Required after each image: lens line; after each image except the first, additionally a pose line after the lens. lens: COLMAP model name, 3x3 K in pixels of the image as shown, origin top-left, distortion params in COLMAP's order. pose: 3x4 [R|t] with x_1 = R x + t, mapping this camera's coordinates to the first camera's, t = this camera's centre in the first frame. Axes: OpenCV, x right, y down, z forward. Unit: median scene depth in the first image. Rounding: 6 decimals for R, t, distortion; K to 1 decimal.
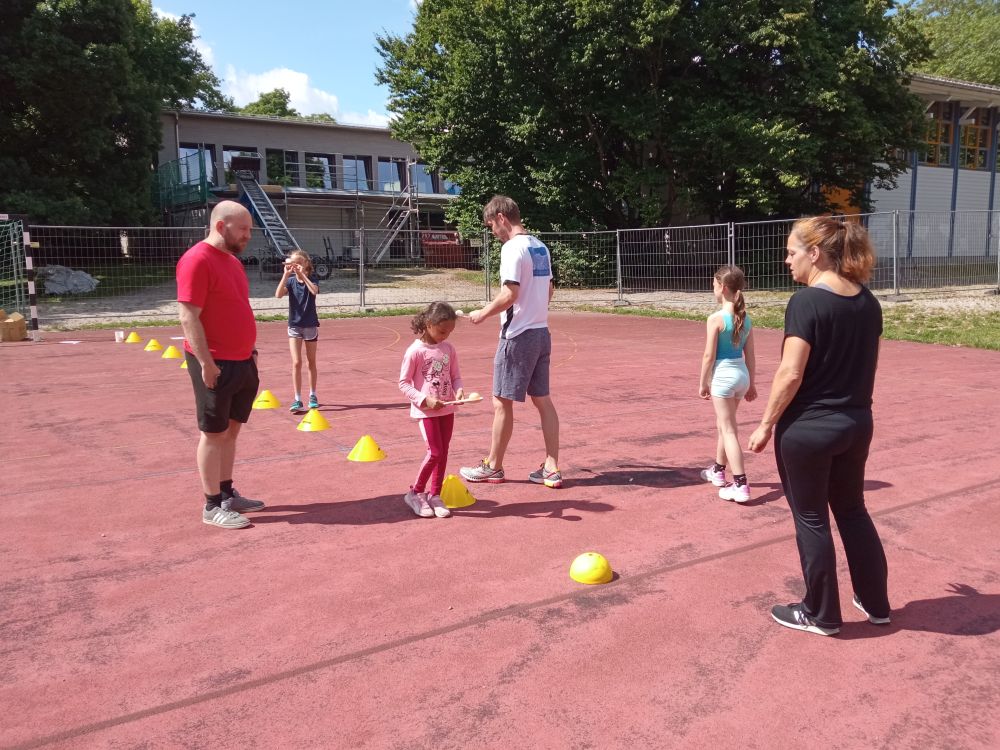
lens RADIAL K [[770.8, 0, 552.7], [0, 770.8, 393.4], [0, 0, 1]] dist [0.061416, -0.085446]
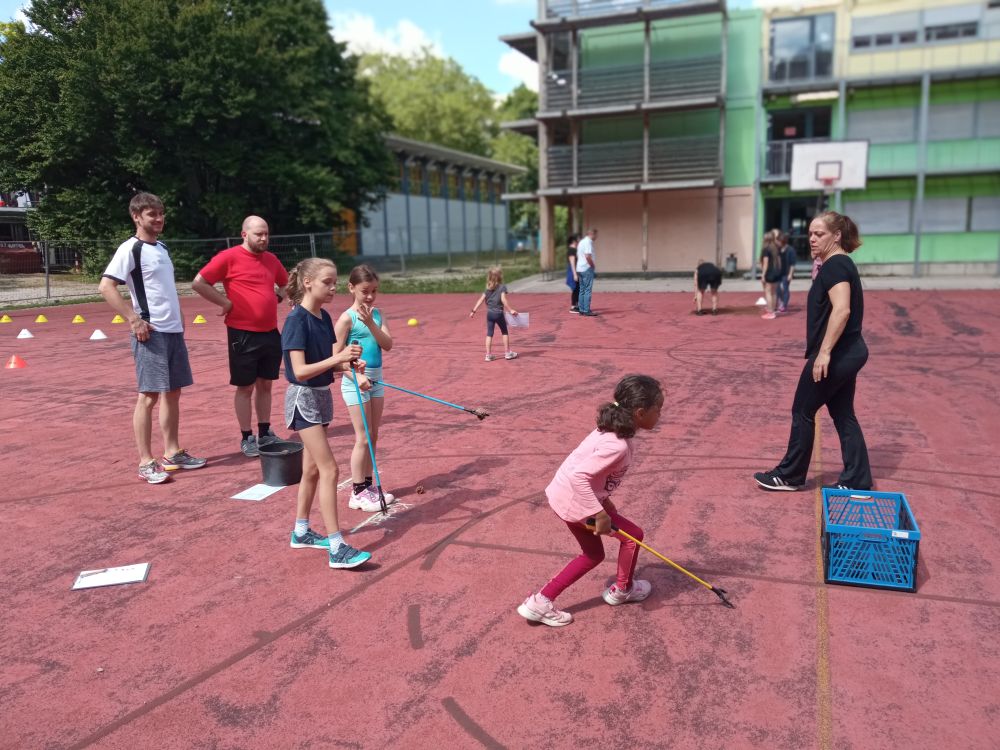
lens RADIAL K [[770.8, 0, 494.8], [0, 770.8, 372.1], [0, 0, 1]] dist [0.061416, -0.085446]
pose [[0.818260, -0.110509, 0.564126, -0.336234], [0.129856, 0.991515, 0.005878, 0.090044], [-0.559990, 0.068445, 0.825668, -0.443411]]
